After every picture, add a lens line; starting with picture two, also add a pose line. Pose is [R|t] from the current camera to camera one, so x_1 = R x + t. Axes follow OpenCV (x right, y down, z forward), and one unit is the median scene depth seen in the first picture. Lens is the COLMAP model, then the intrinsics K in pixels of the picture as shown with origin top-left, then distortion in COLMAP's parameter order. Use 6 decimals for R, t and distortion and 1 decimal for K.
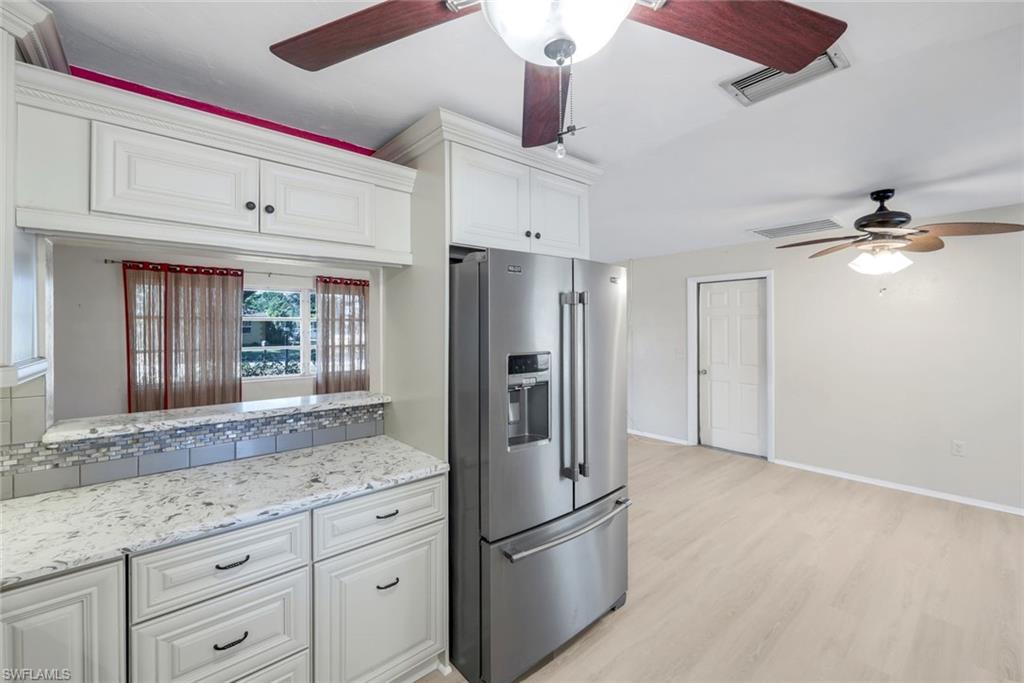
lens RADIAL K [[421.8, 0, 513.9], [0, 421.8, 327.3], [0, 0, 1]] dist [-0.001836, -0.000150]
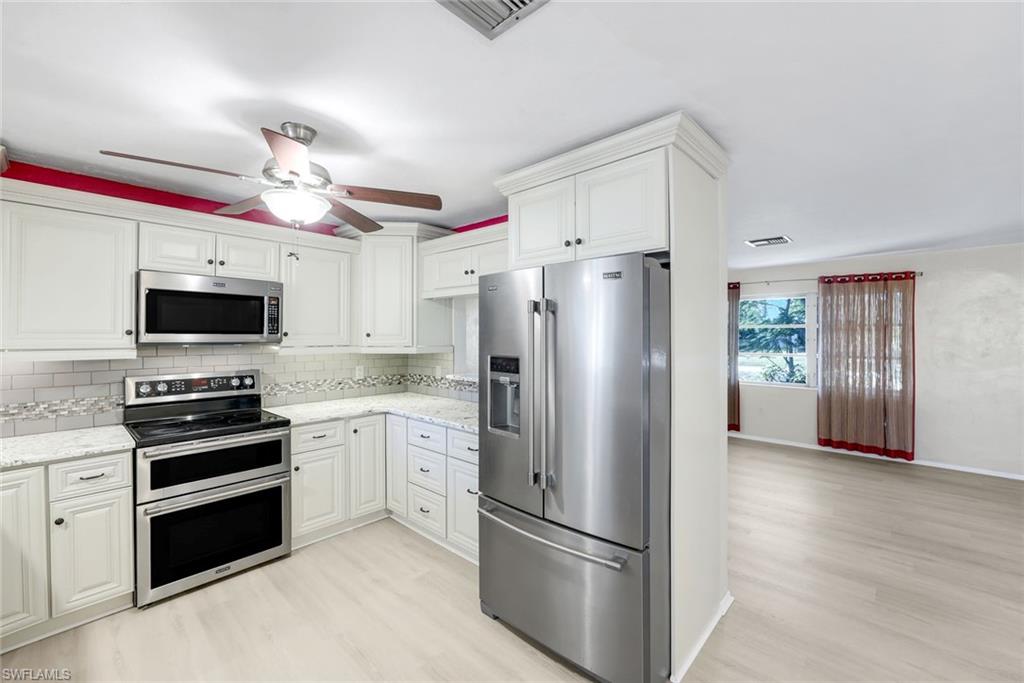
lens RADIAL K [[421.8, 0, 509.3], [0, 421.8, 336.6], [0, 0, 1]] dist [-0.001836, -0.000150]
pose [[0.104694, 0.005895, -0.994487, 0.711494], [-0.004395, 0.999975, 0.005465, -0.000361], [0.994495, 0.003799, 0.104717, 0.516474]]
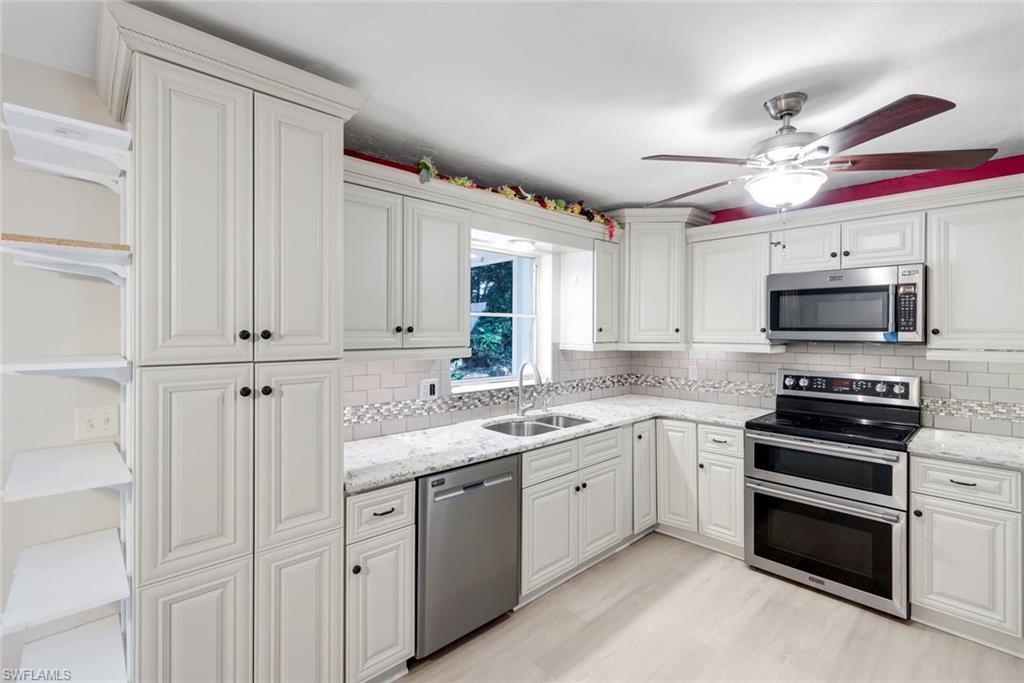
lens RADIAL K [[452.0, 0, 506.4], [0, 452.0, 333.1], [0, 0, 1]] dist [0.001160, -0.000305]
pose [[-0.999685, 0.000638, -0.025076, 0.430902], [0.000450, 0.999972, 0.007516, -0.001861], [0.025080, 0.007502, -0.999657, 0.865935]]
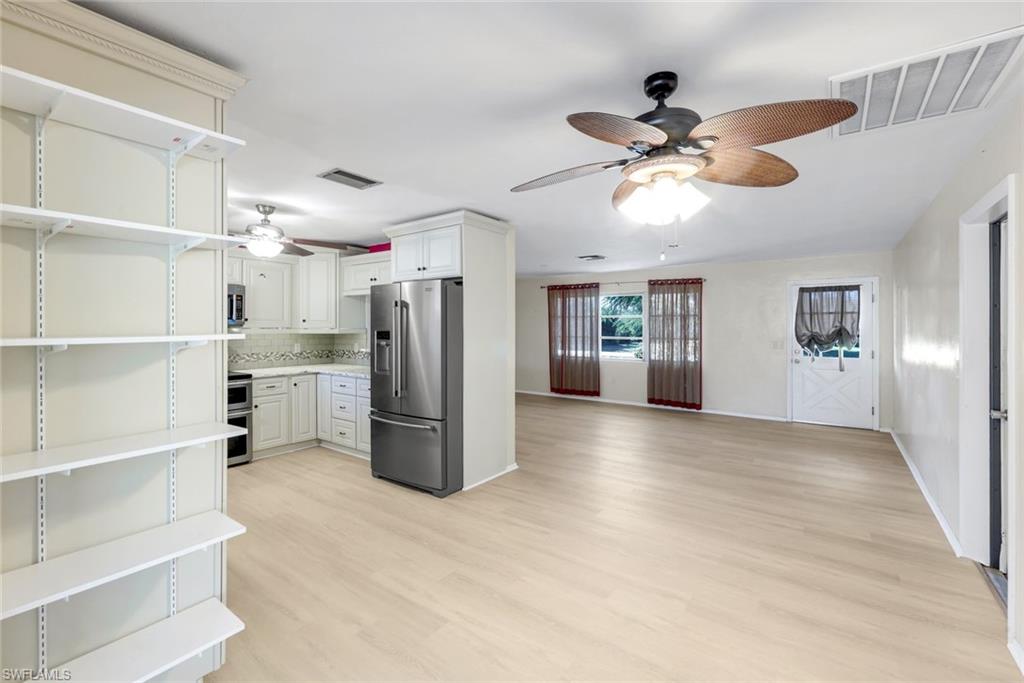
lens RADIAL K [[452.0, 0, 512.9], [0, 452.0, 329.1], [0, 0, 1]] dist [0.001160, -0.000305]
pose [[0.218144, 0.007218, -0.975890, 1.426627], [-0.005168, 0.999967, 0.006240, 0.020811], [0.975903, 0.003682, 0.218175, 0.664606]]
